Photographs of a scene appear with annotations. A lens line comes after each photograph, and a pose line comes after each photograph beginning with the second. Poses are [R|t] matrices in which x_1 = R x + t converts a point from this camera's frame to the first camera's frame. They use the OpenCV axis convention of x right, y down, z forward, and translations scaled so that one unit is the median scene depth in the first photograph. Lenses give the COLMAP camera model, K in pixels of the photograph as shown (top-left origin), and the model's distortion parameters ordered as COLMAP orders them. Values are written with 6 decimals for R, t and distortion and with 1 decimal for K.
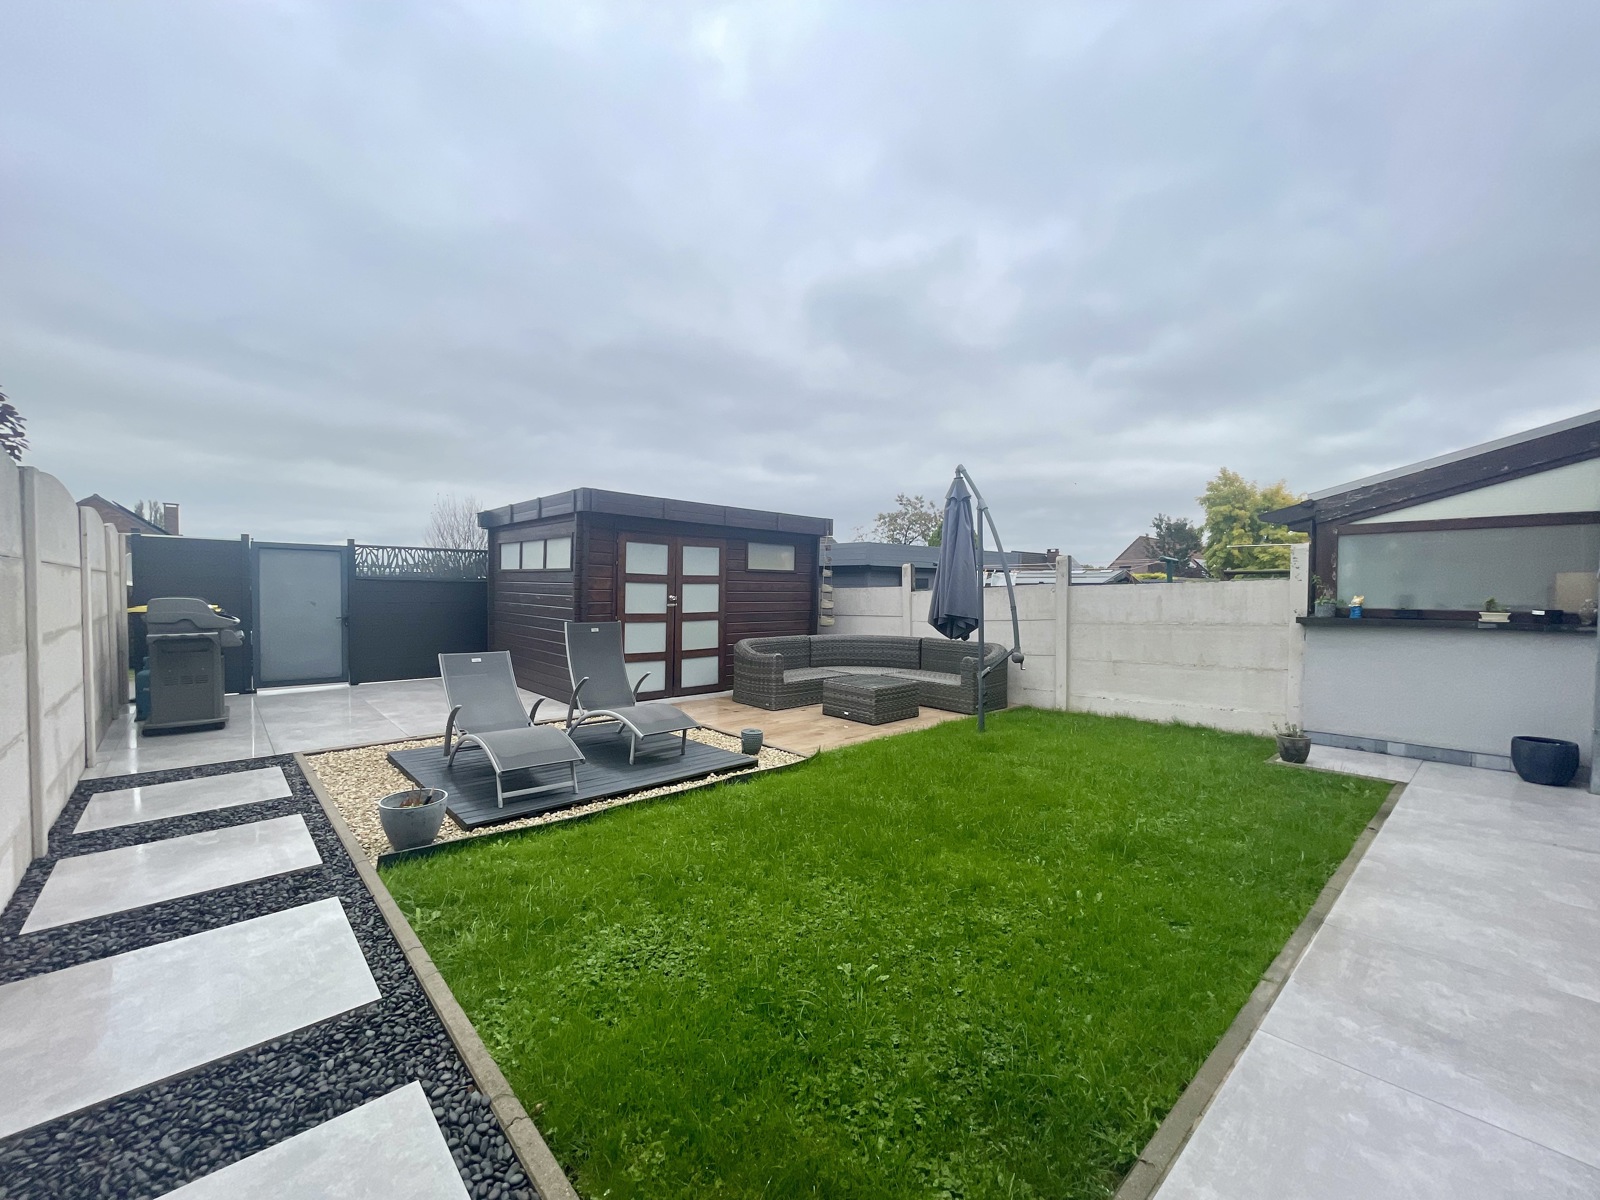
lens RADIAL K [[647.8, 0, 804.6], [0, 647.8, 593.4], [0, 0, 1]] dist [-0.007133, 0.001498]
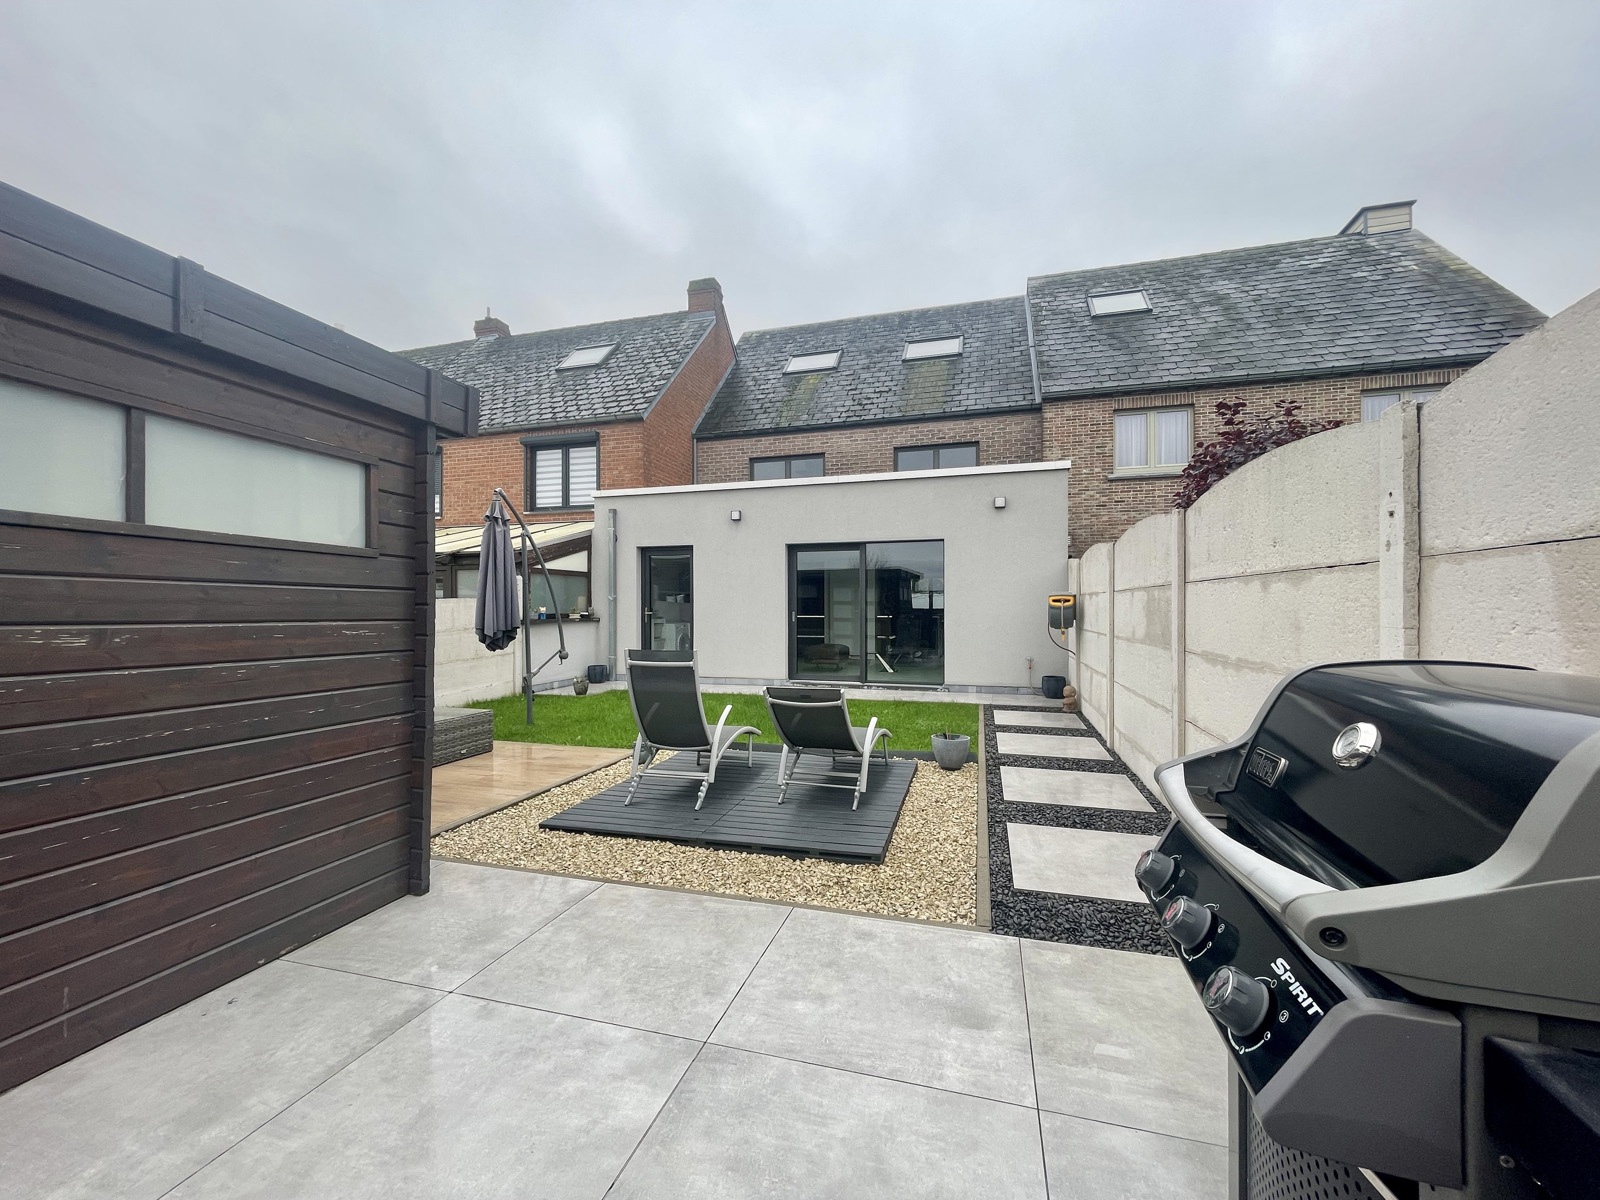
lens RADIAL K [[647.8, 0, 797.4], [0, 647.8, 606.0], [0, 0, 1]] dist [-0.007133, 0.001498]
pose [[-0.524779, -0.005456, 0.851221, -1.237594], [0.000828, 0.999976, 0.006920, -0.012139], [-0.851238, 0.004337, -0.524762, 1.513084]]
